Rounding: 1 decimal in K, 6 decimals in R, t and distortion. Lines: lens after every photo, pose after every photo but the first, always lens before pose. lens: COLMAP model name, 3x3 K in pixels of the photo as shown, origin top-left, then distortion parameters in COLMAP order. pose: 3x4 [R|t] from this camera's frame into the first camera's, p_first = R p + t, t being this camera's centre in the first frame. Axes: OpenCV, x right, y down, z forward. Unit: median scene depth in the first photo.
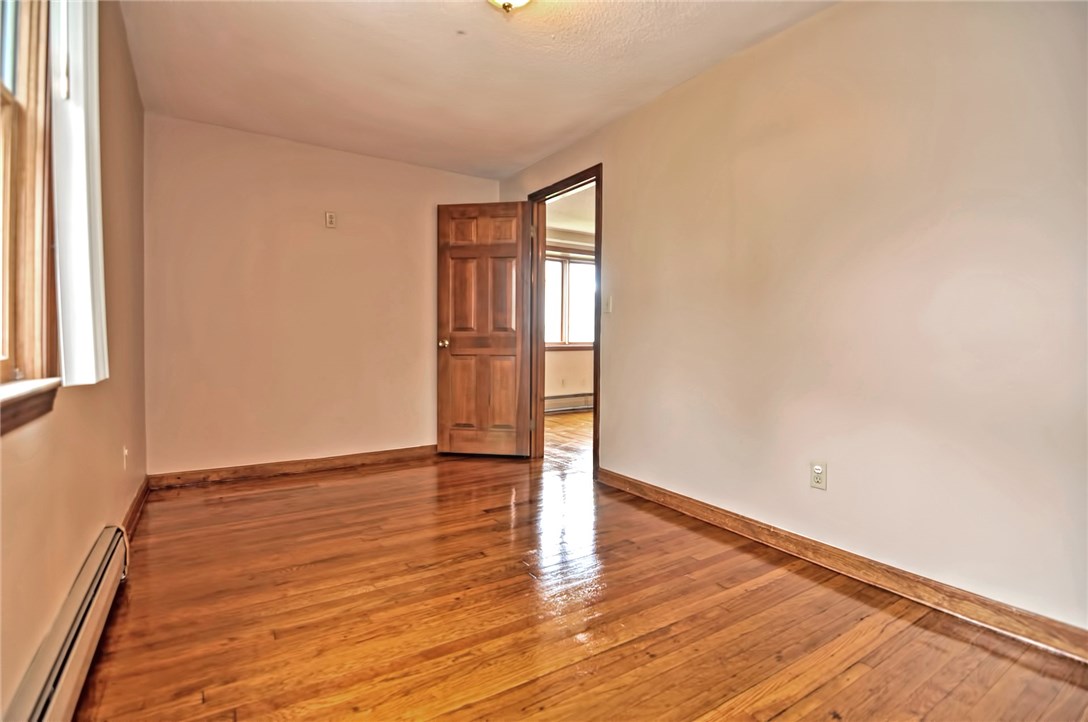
lens RADIAL K [[521.9, 0, 539.7], [0, 521.9, 359.0], [0, 0, 1]] dist [-0.003046, -0.000292]
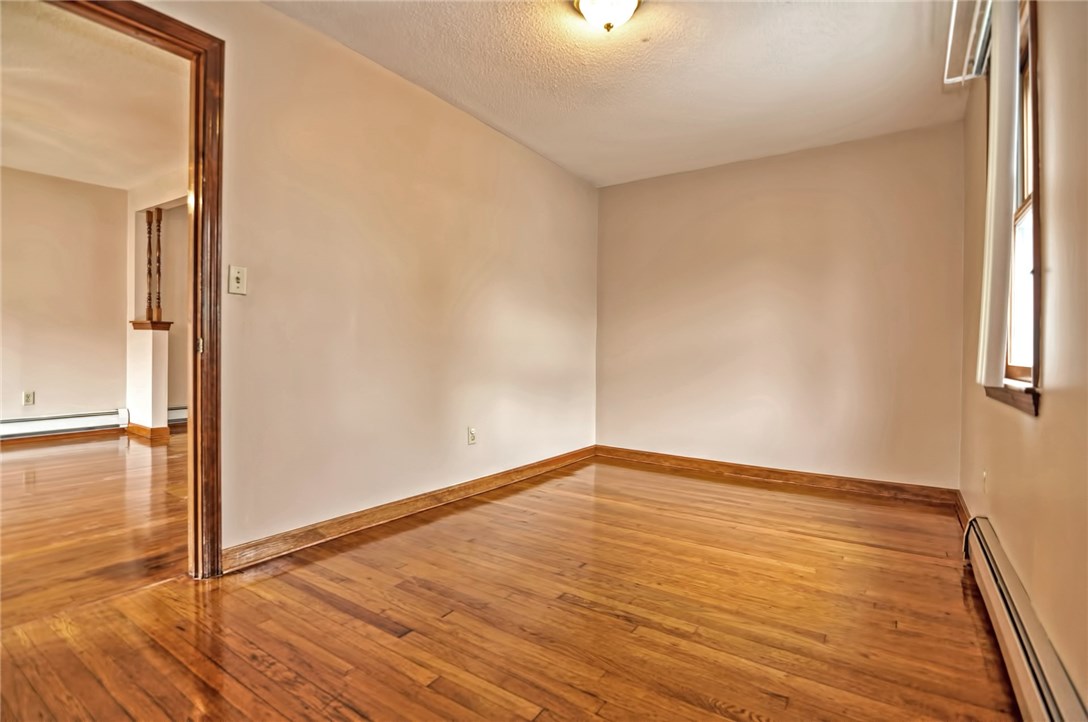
lens RADIAL K [[521.9, 0, 539.7], [0, 521.9, 359.0], [0, 0, 1]] dist [-0.003046, -0.000292]
pose [[-0.384581, -0.034396, 0.922450, -0.988758], [0.012512, 0.999019, 0.042468, -0.057789], [-0.923006, 0.027874, -0.383774, 1.536006]]
